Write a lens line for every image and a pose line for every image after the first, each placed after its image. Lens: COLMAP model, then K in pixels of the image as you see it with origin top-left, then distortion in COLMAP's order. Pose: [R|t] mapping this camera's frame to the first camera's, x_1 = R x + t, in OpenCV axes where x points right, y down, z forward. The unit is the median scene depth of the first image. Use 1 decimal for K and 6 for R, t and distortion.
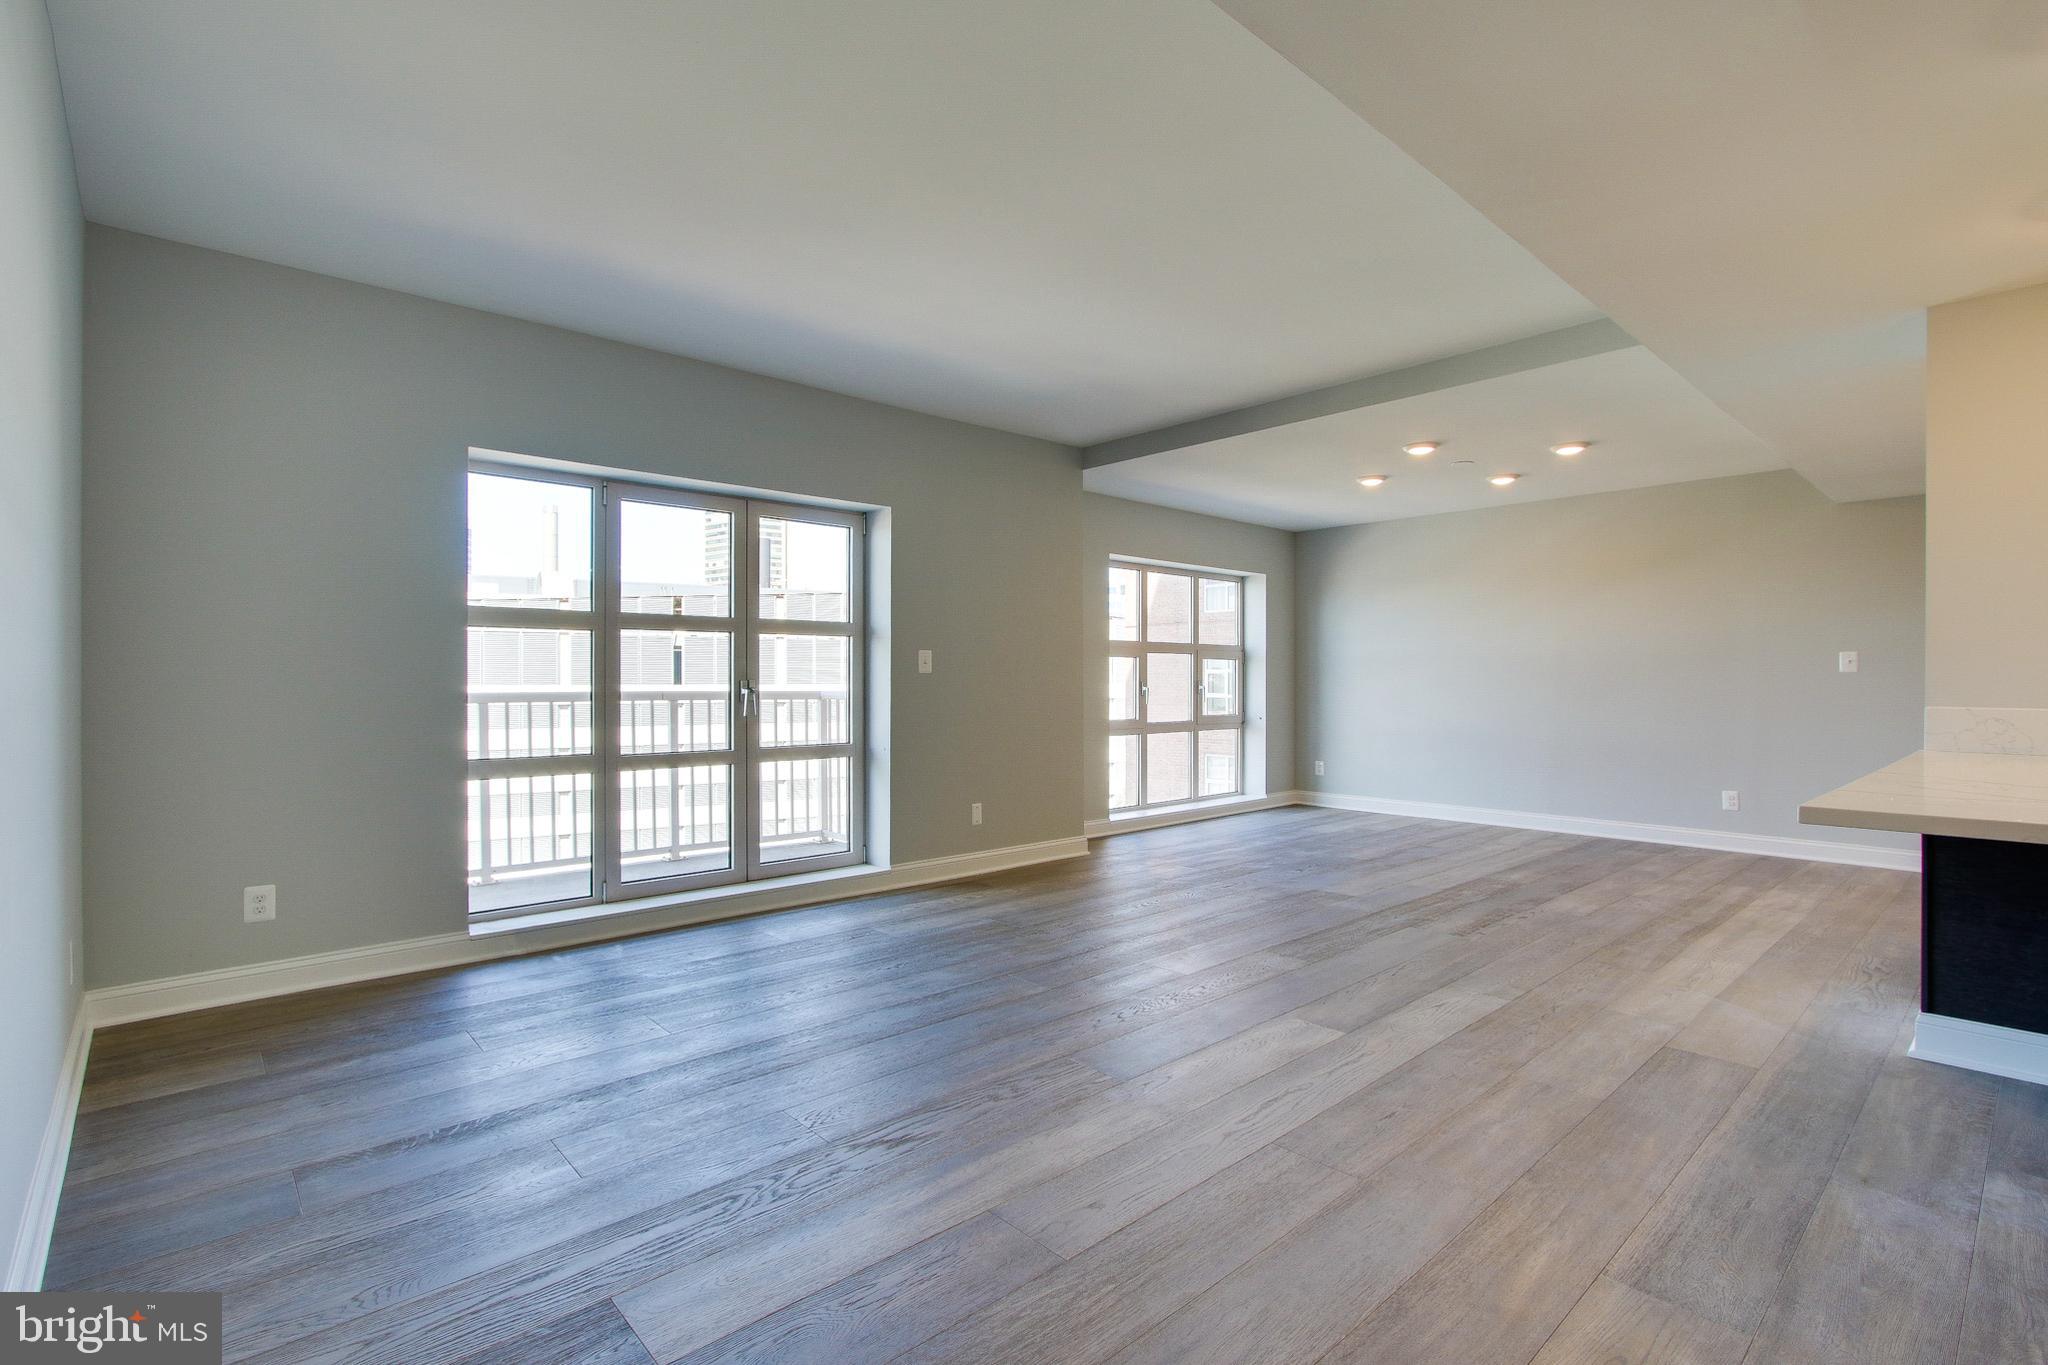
lens RADIAL K [[957.5, 0, 1023.6], [0, 957.5, 666.0], [0, 0, 1]] dist [-0.012523, 0.000681]
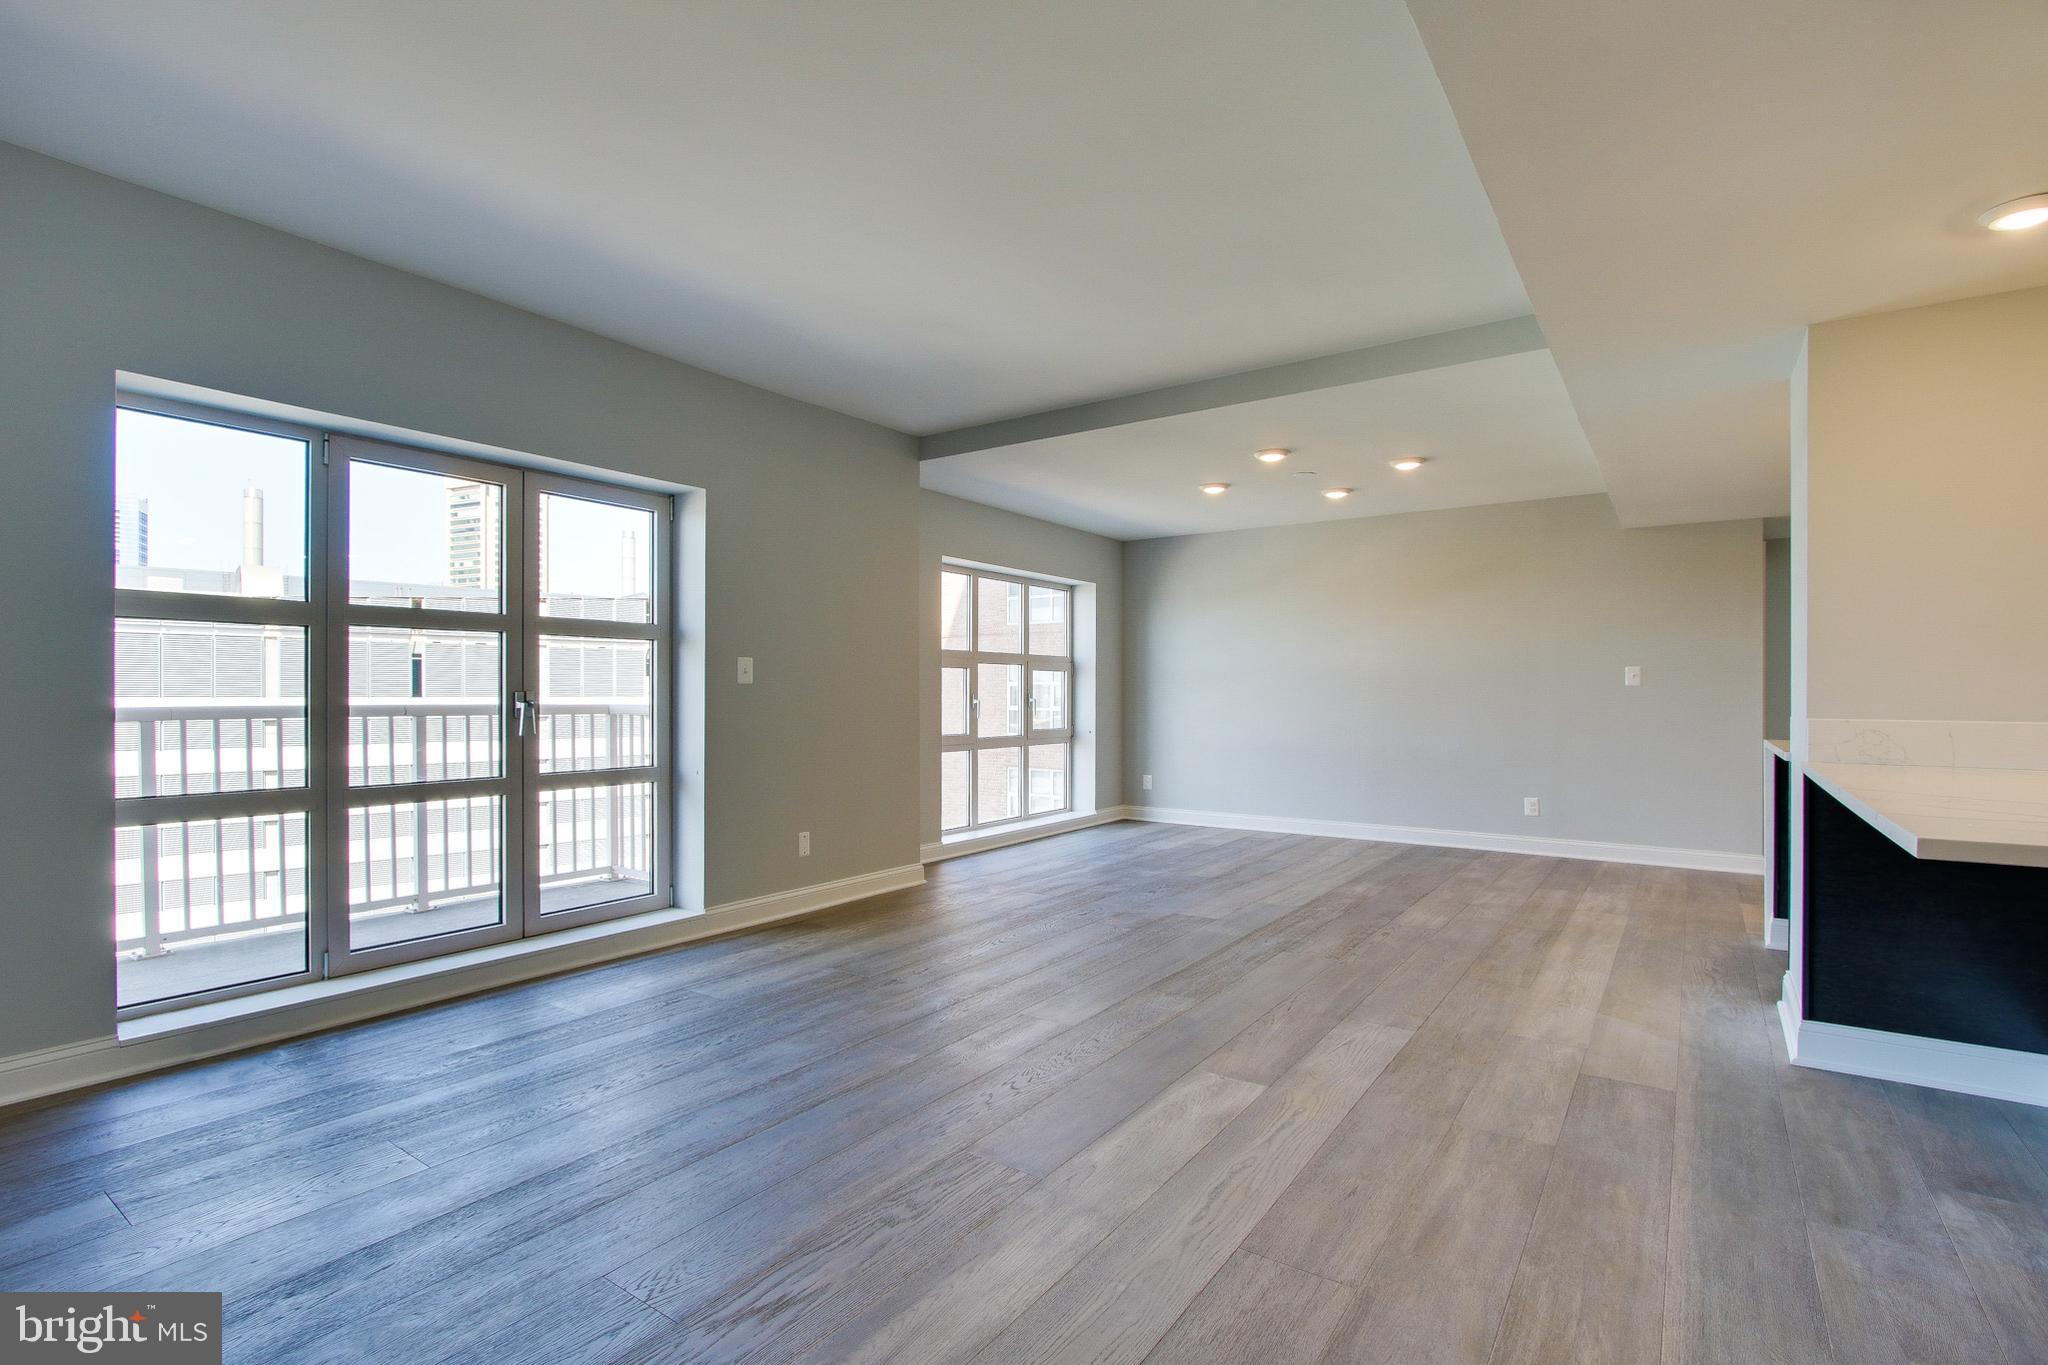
lens RADIAL K [[964.3, 0, 1030.7], [0, 964.3, 684.0], [0, 0, 1]] dist [-0.011207, -0.000768]
pose [[0.975428, 0.002984, 0.220300, -0.044937], [-0.004199, 0.999978, 0.005050, 0.002330], [-0.220280, -0.005851, 0.975419, 0.099557]]
